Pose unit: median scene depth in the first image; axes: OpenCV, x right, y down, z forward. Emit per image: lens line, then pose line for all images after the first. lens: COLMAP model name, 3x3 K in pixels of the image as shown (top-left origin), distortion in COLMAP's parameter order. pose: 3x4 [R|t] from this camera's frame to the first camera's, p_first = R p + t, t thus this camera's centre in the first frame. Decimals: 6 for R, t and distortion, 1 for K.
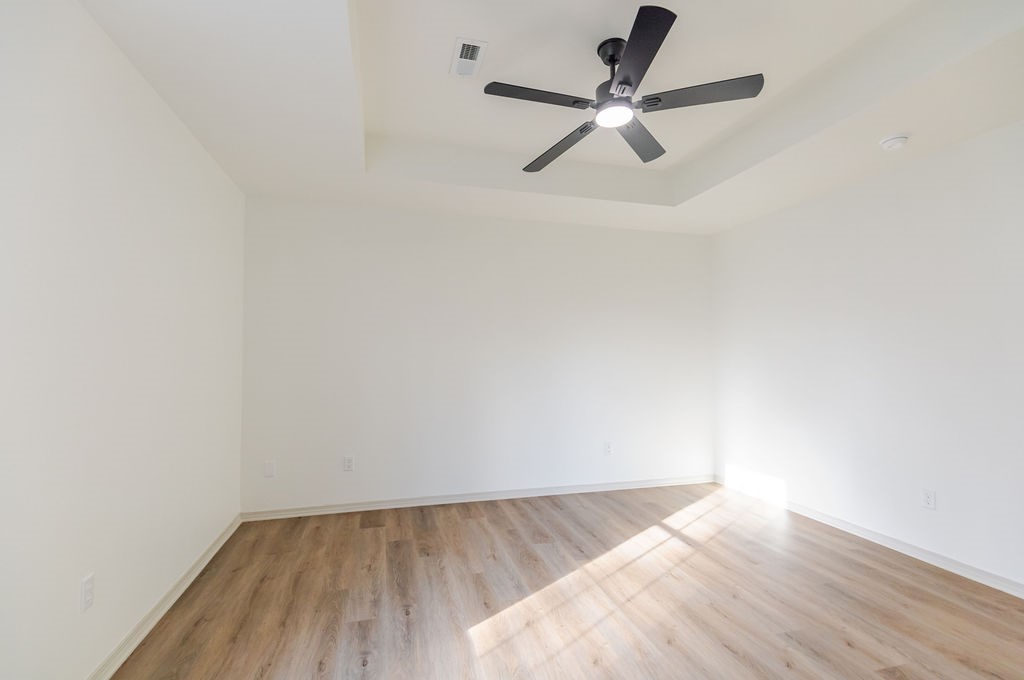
lens RADIAL K [[472.5, 0, 508.4], [0, 472.5, 344.1], [0, 0, 1]] dist [0.010614, -0.001359]
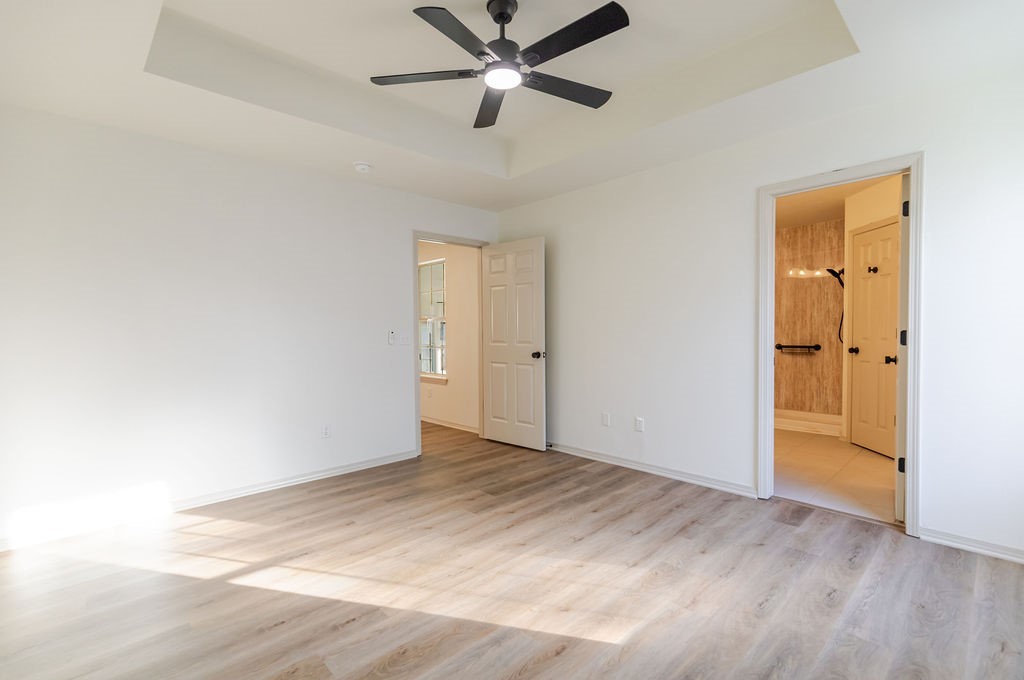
lens RADIAL K [[472.5, 0, 508.4], [0, 472.5, 344.1], [0, 0, 1]] dist [0.010614, -0.001359]
pose [[-0.482492, -0.021233, 0.875643, -0.525378], [-0.013407, 0.999768, 0.016855, 0.046453], [-0.875798, -0.003608, -0.482664, 1.160176]]
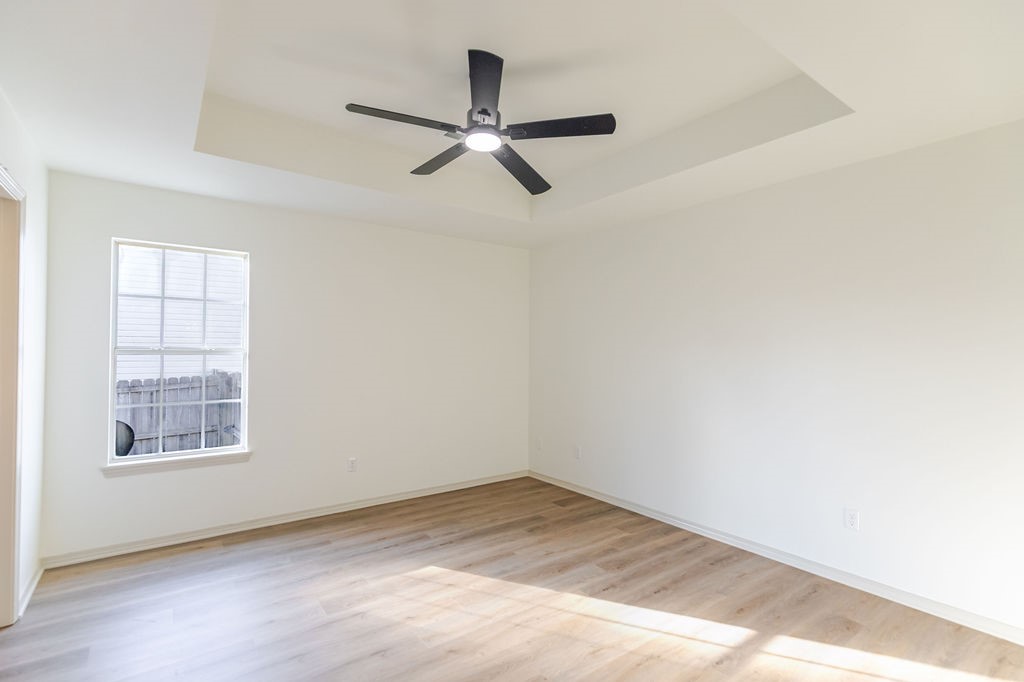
lens RADIAL K [[472.5, 0, 508.4], [0, 472.5, 345.1], [0, 0, 1]] dist [0.010614, -0.001359]
pose [[0.365647, -0.012077, -0.930675, 0.956677], [0.020667, 0.999775, -0.004854, -0.025599], [0.930524, -0.017460, 0.365814, 0.523873]]
